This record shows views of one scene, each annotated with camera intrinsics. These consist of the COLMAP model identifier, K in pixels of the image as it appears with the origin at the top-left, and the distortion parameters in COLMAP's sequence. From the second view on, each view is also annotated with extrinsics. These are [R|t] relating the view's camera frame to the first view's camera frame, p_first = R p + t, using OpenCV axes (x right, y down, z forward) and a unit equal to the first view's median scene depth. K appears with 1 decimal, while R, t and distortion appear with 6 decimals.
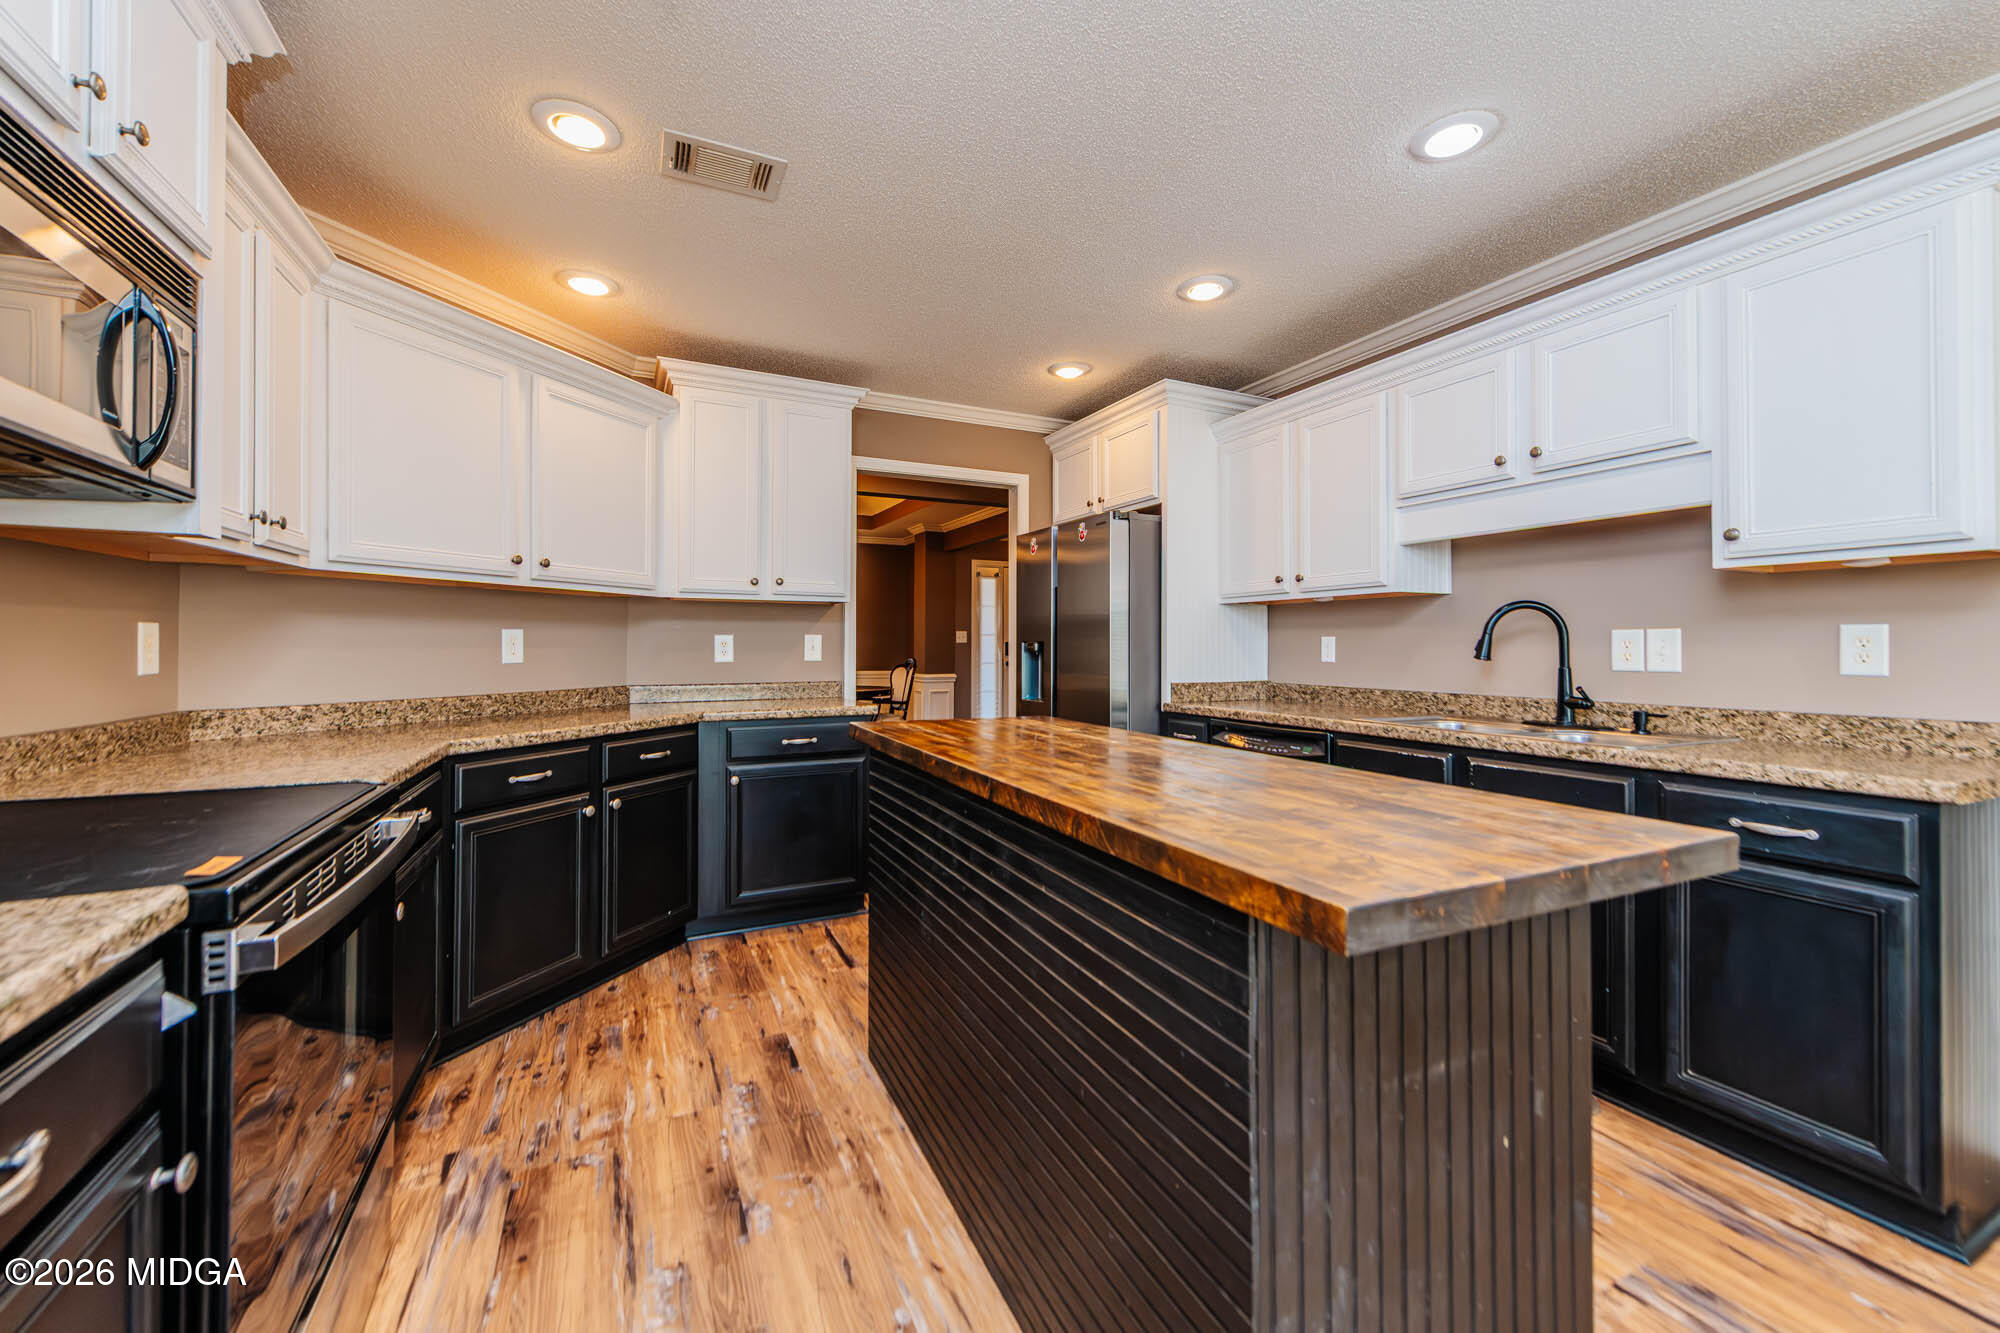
lens RADIAL K [[782.6, 0, 1005.1], [0, 782.6, 637.8], [0, 0, 1]] dist [0.013640, -0.006003]
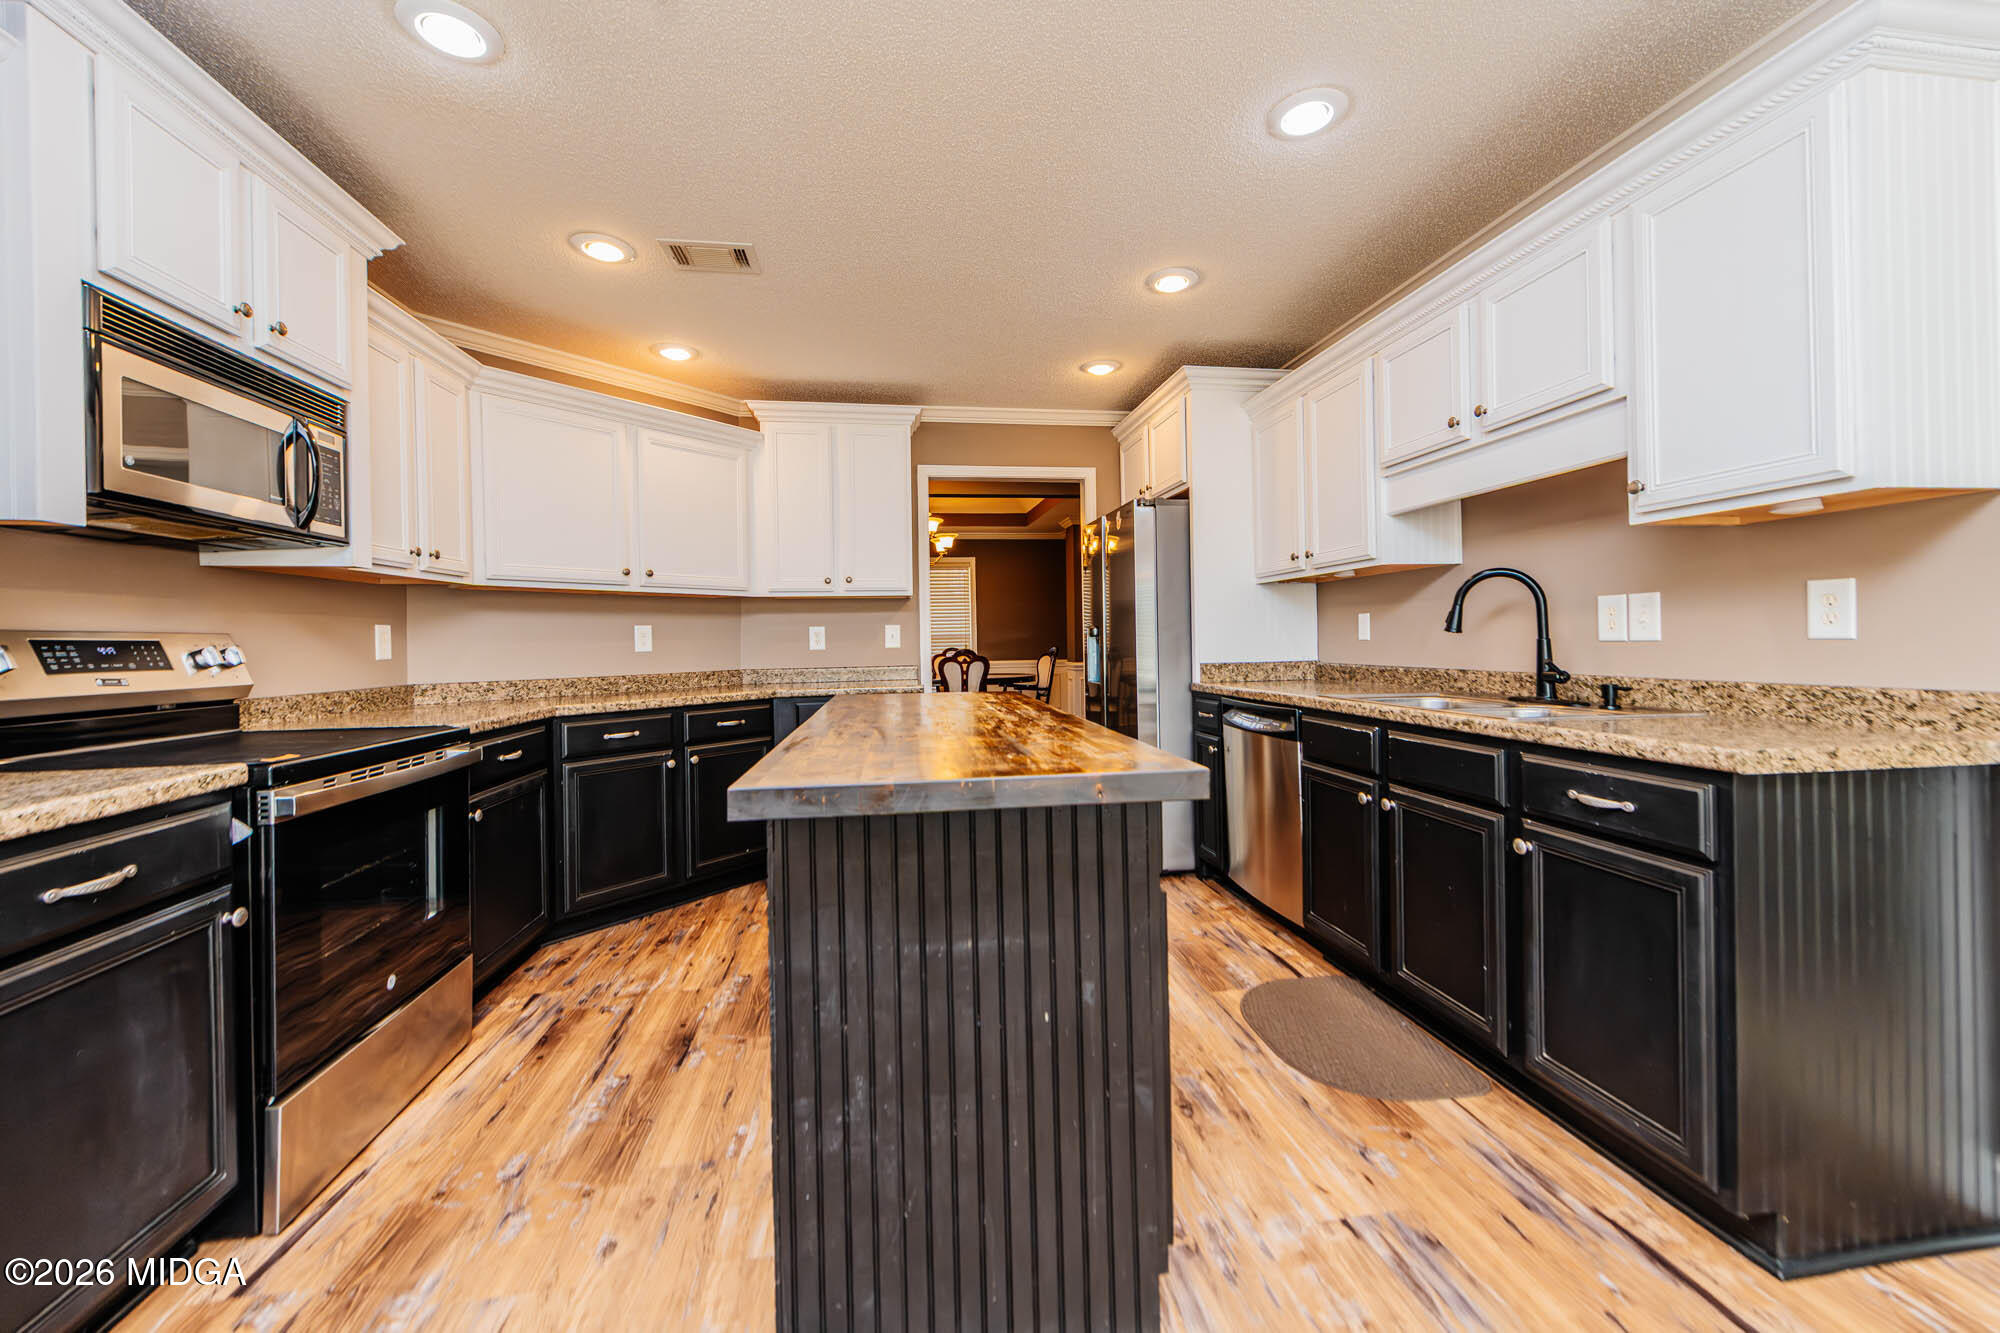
lens RADIAL K [[782.6, 0, 1005.1], [0, 782.6, 637.8], [0, 0, 1]] dist [0.013640, -0.006003]
pose [[0.956116, -0.019082, -0.292366, 0.445260], [0.022085, 0.999732, 0.006972, 0.019353], [0.292155, -0.013123, 0.956281, -0.083883]]
